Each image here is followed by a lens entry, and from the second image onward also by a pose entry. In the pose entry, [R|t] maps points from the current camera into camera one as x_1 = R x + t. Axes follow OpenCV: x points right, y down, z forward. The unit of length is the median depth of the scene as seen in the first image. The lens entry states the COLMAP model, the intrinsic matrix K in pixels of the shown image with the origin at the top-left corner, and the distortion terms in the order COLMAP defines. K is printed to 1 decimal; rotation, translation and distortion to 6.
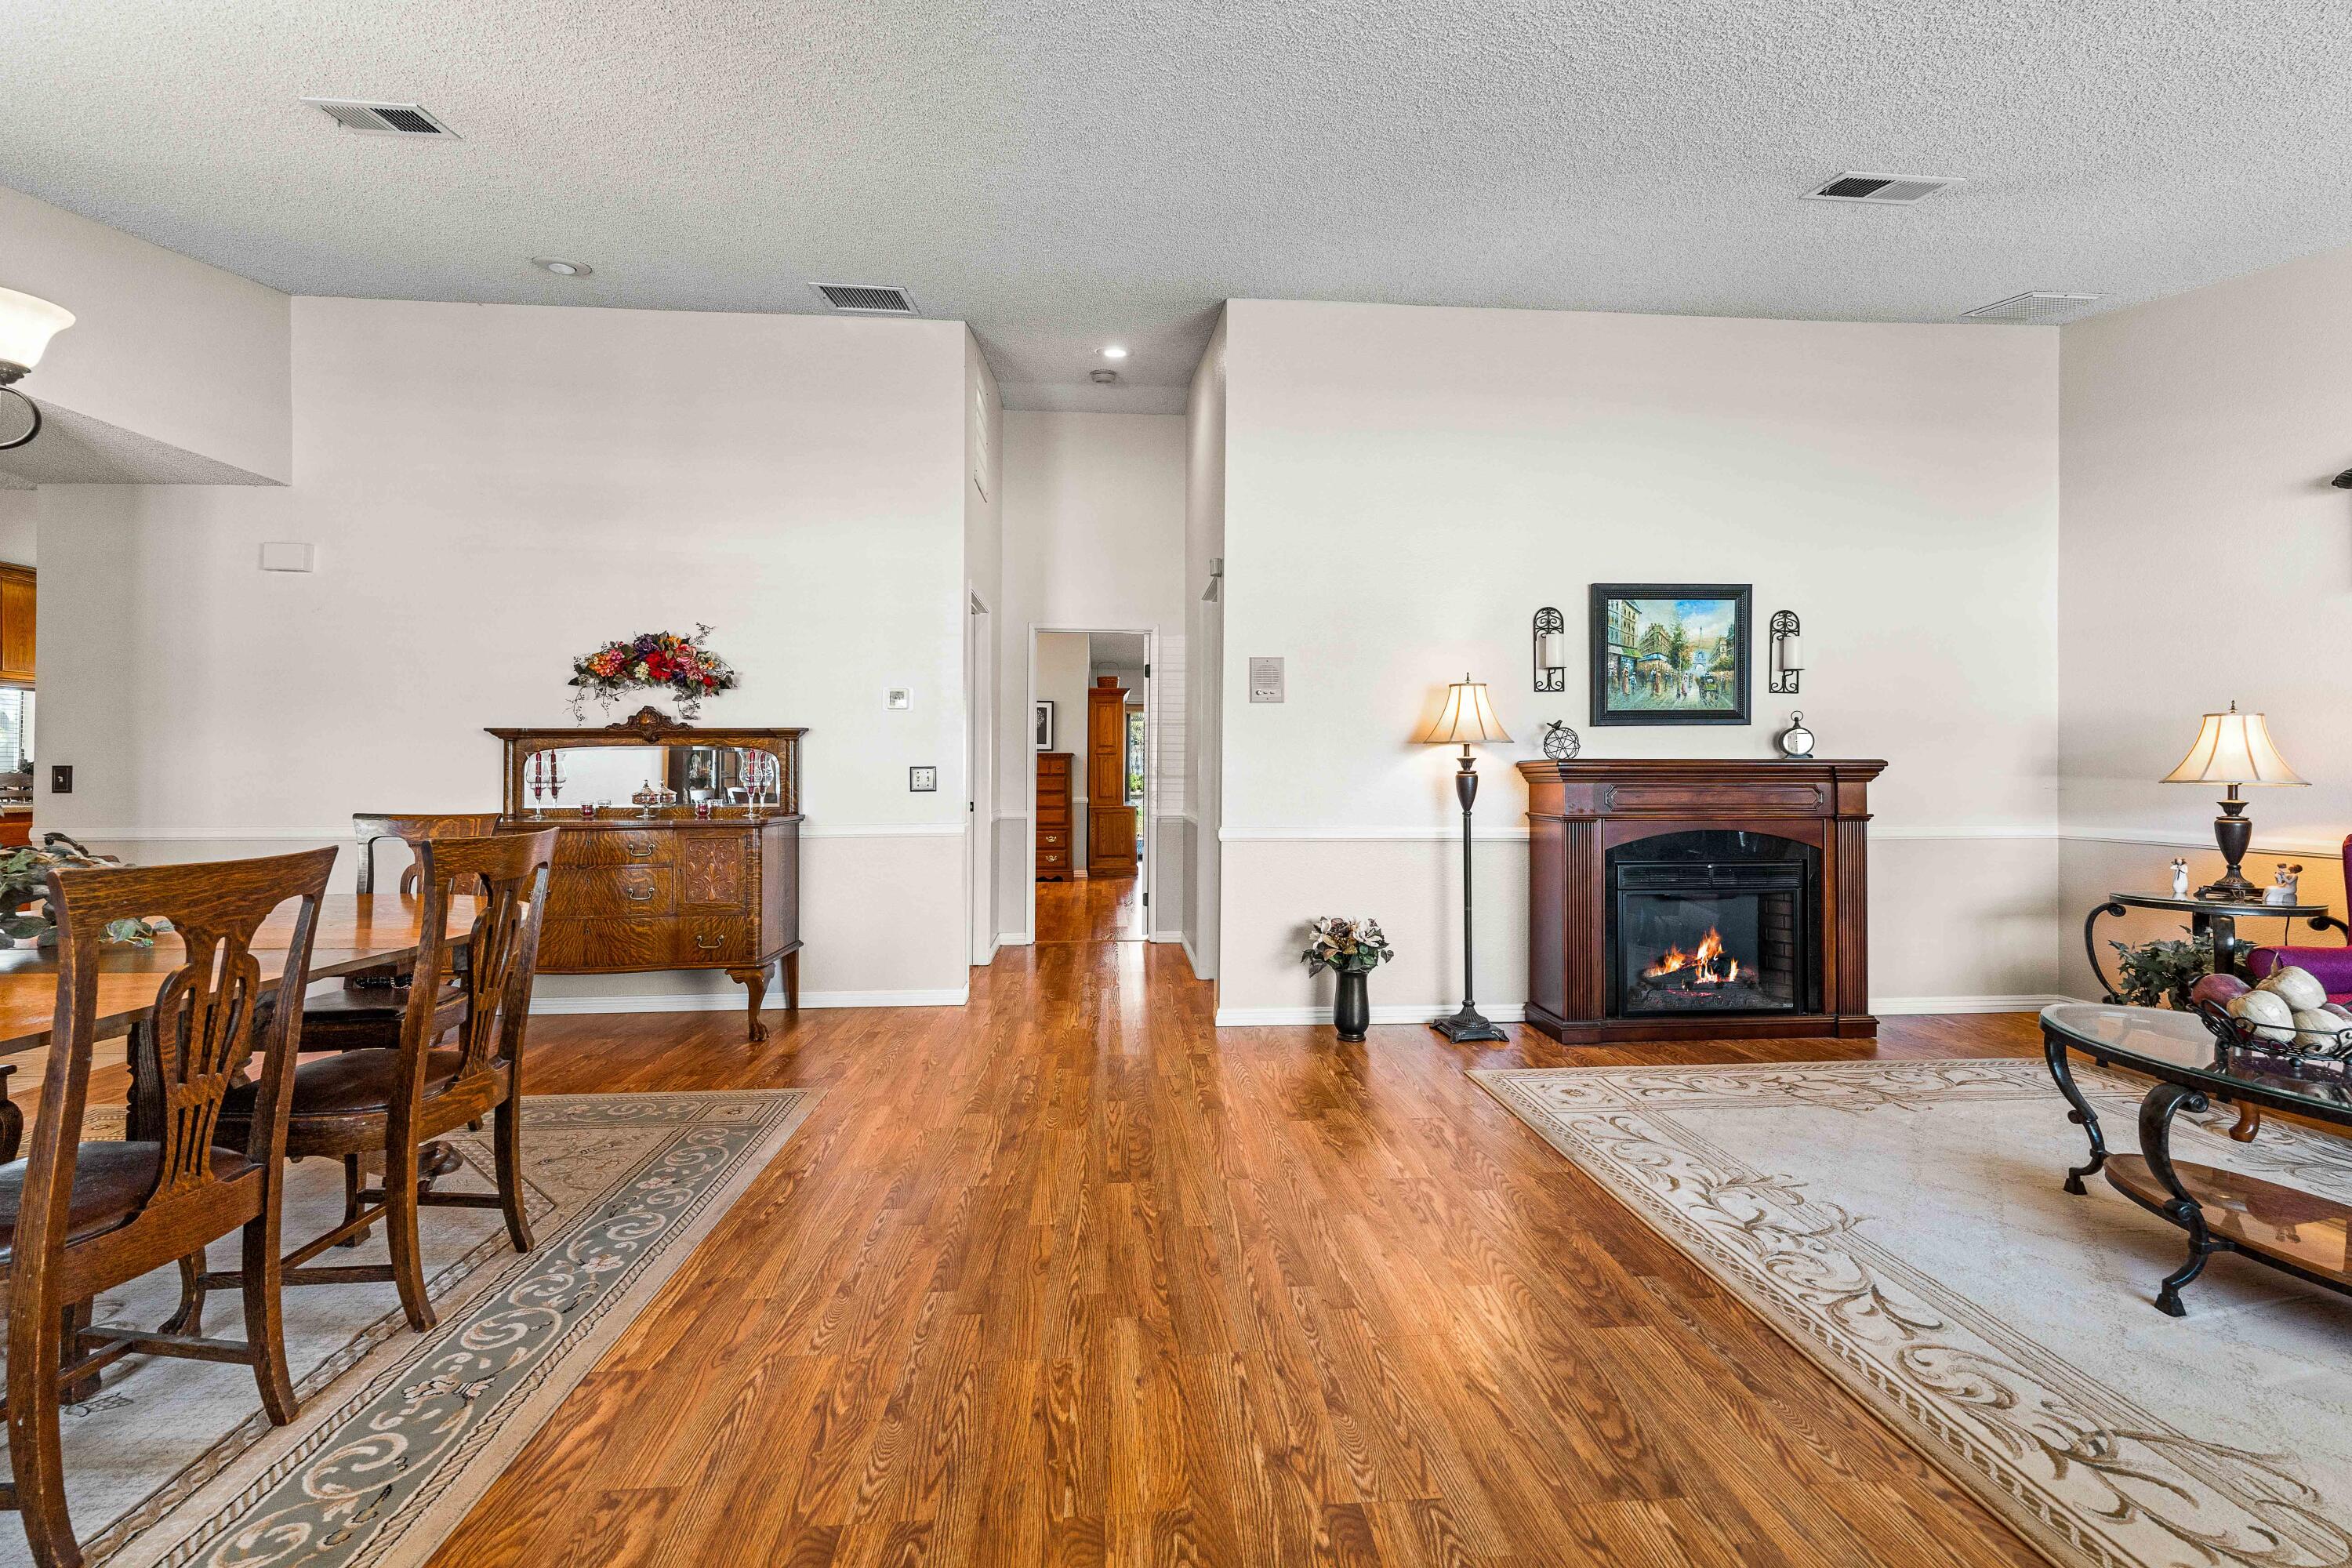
lens RADIAL K [[986.6, 0, 1176.1], [0, 986.6, 744.2], [0, 0, 1]] dist [-0.000377, -0.000155]
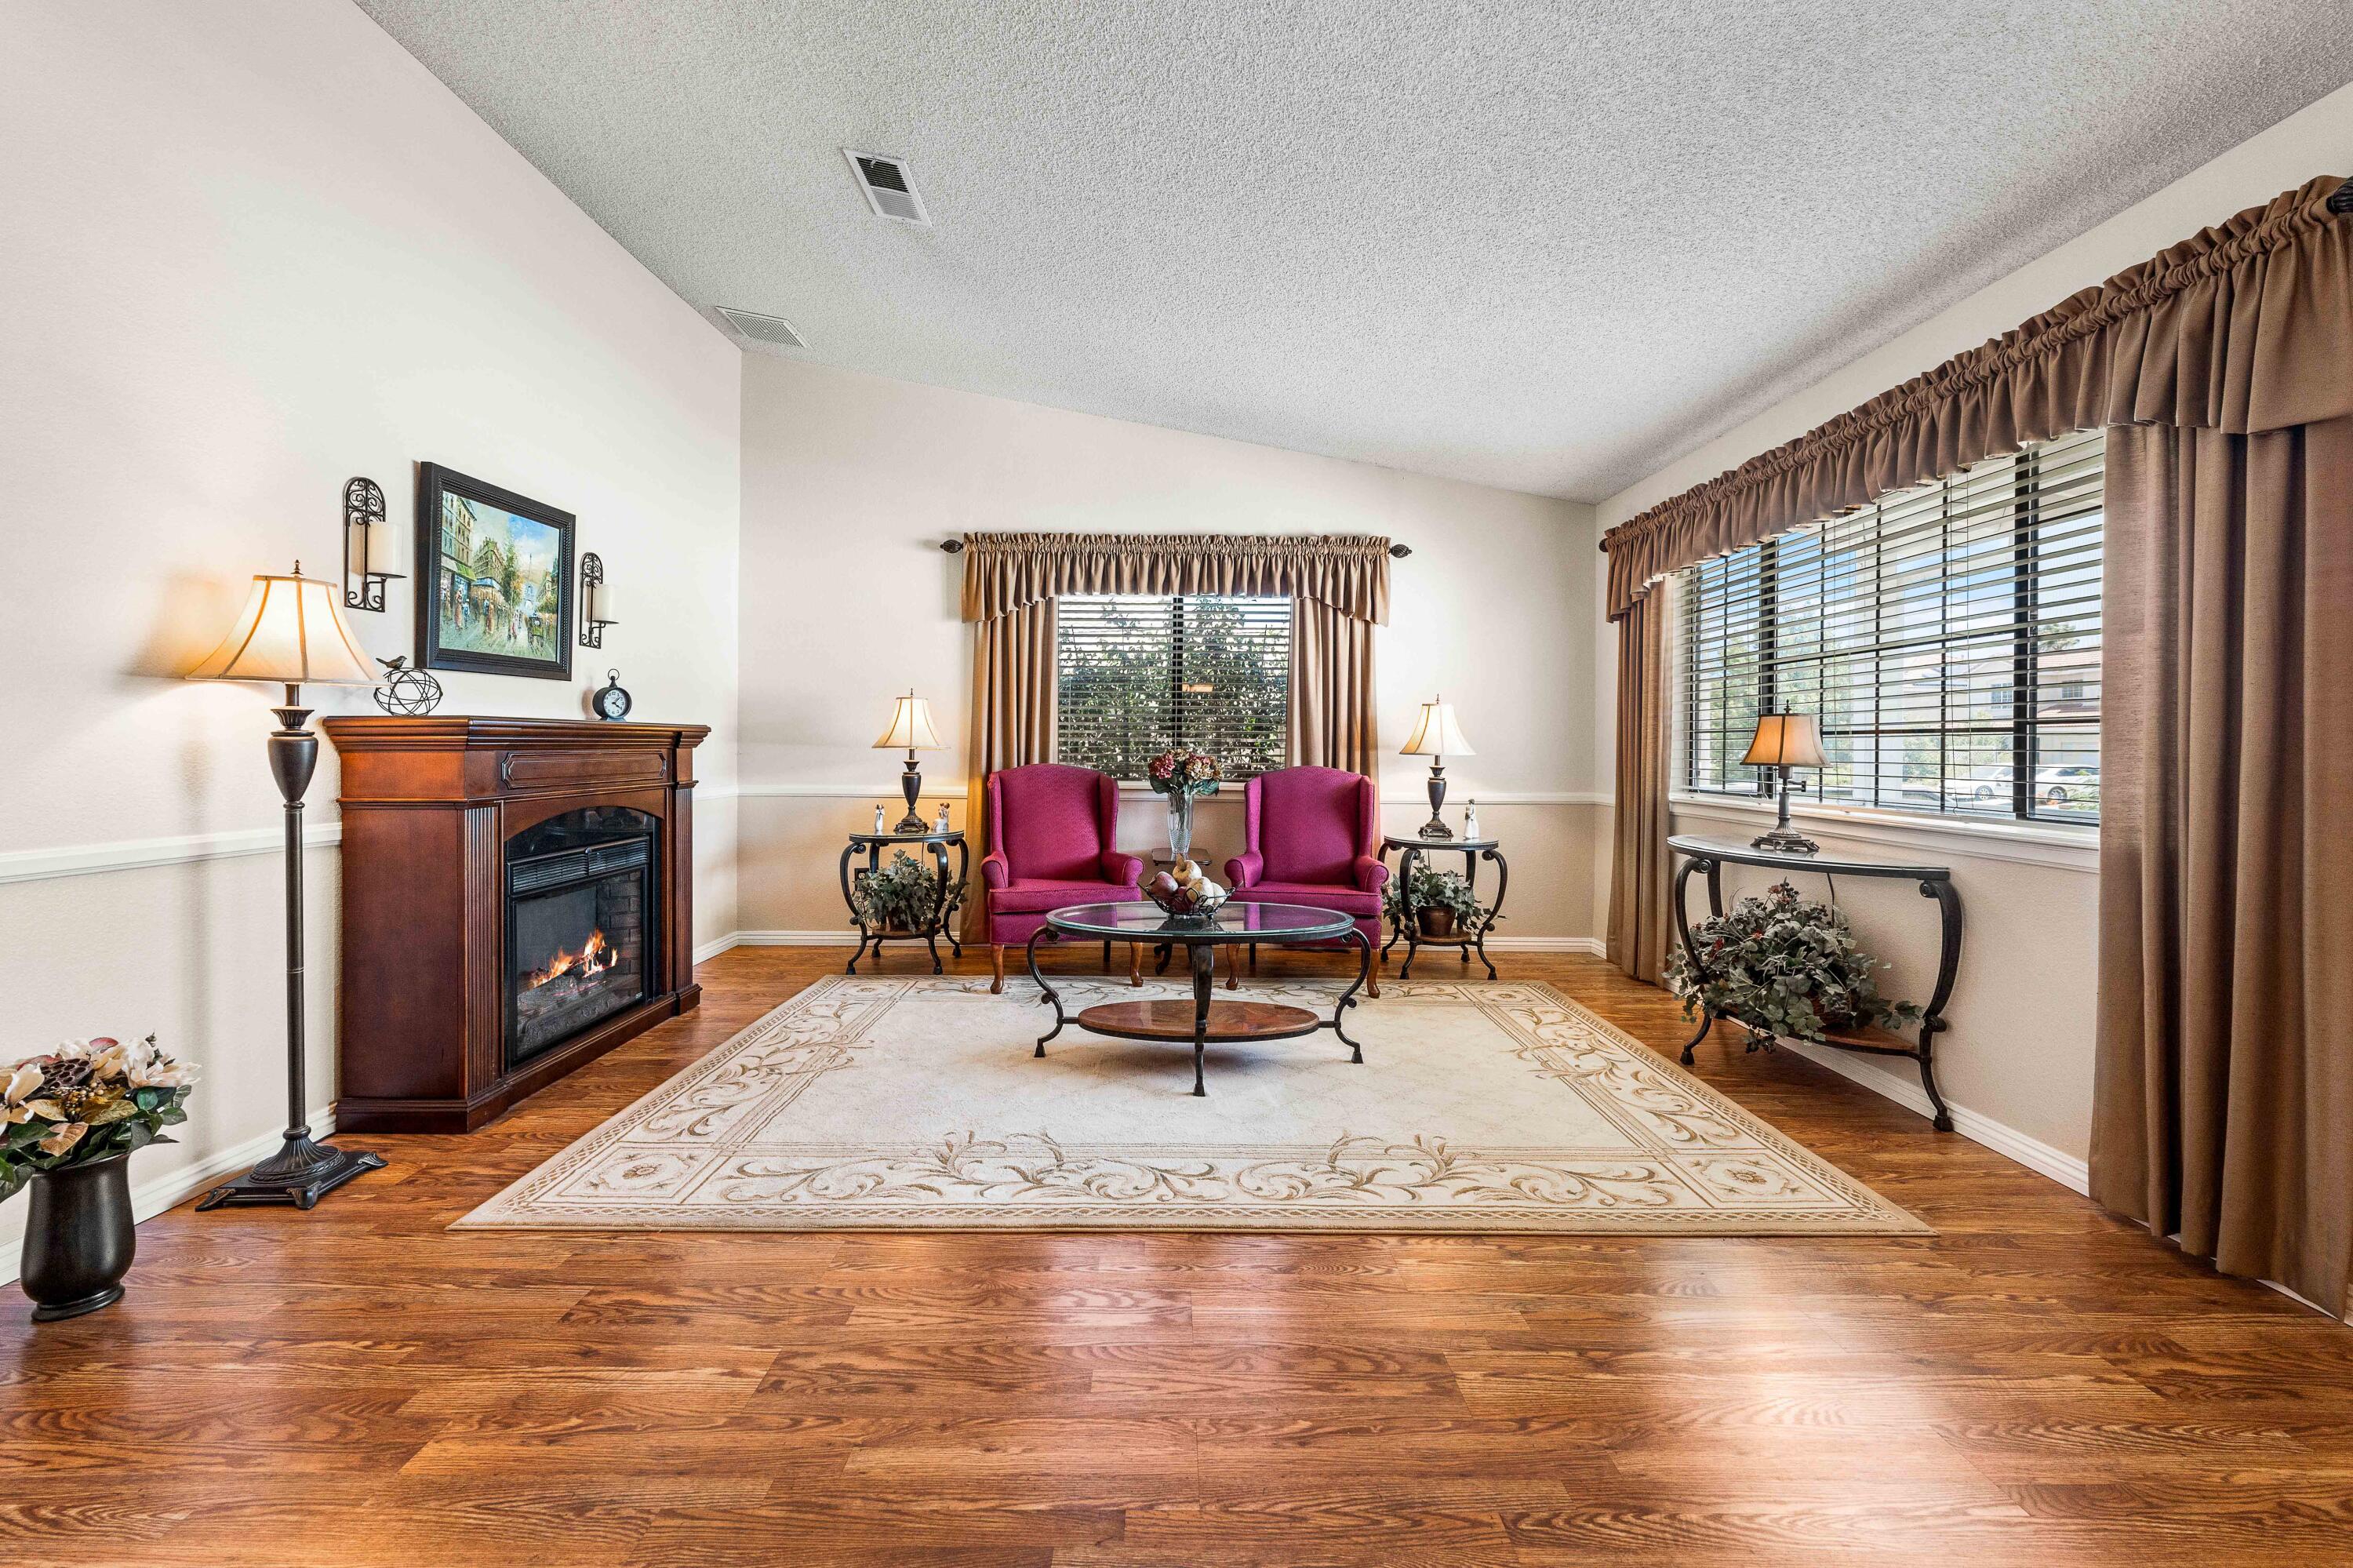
lens RADIAL K [[987.0, 0, 1176.6], [0, 987.0, 744.1], [0, 0, 1]] dist [-0.000377, -0.000155]
pose [[0.066246, 0.000008, 0.997803, -0.240563], [-0.035782, 0.999357, 0.002368, 0.014712], [-0.997162, -0.035861, 0.066203, 0.444623]]
